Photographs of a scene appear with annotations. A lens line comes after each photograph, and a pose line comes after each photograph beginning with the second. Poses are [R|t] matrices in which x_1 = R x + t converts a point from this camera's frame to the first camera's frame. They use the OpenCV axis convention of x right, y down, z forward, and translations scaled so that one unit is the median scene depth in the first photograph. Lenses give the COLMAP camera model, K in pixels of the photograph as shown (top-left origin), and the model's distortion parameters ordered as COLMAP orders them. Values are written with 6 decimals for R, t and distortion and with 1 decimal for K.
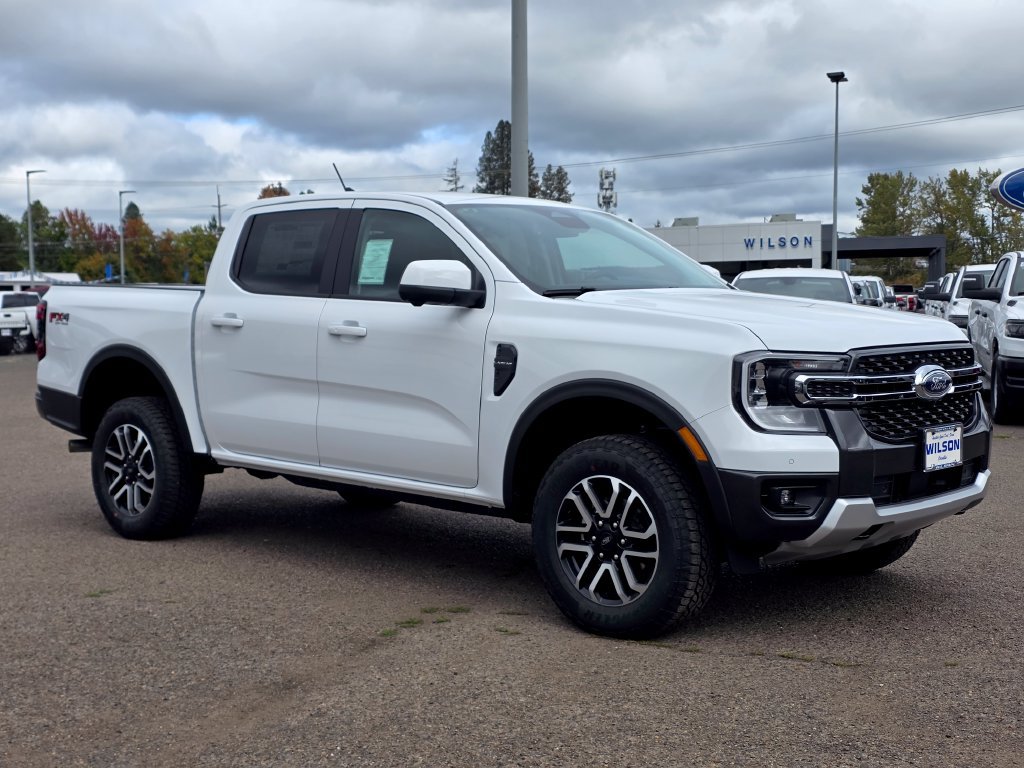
lens RADIAL K [[1366.4, 0, 488.7], [0, 1366.4, 386.7], [0, 0, 1]] dist [0.204925, -0.632421]
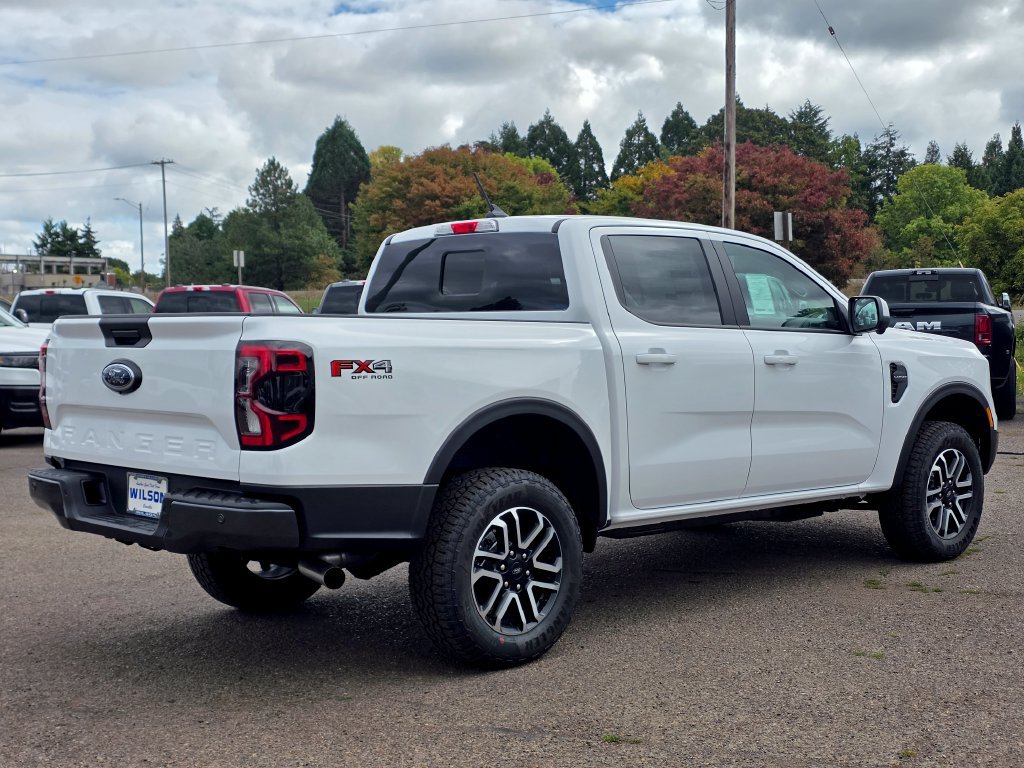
lens RADIAL K [[1422.6, 0, 512.0], [0, 1422.6, 384.0], [0, 0, 1]] dist [0.217532, -0.700344]
pose [[0.036173, -0.038869, 0.998589, -1.302649], [0.074885, 0.996539, 0.036077, -0.083470], [-0.996536, 0.073475, 0.038959, 1.253471]]
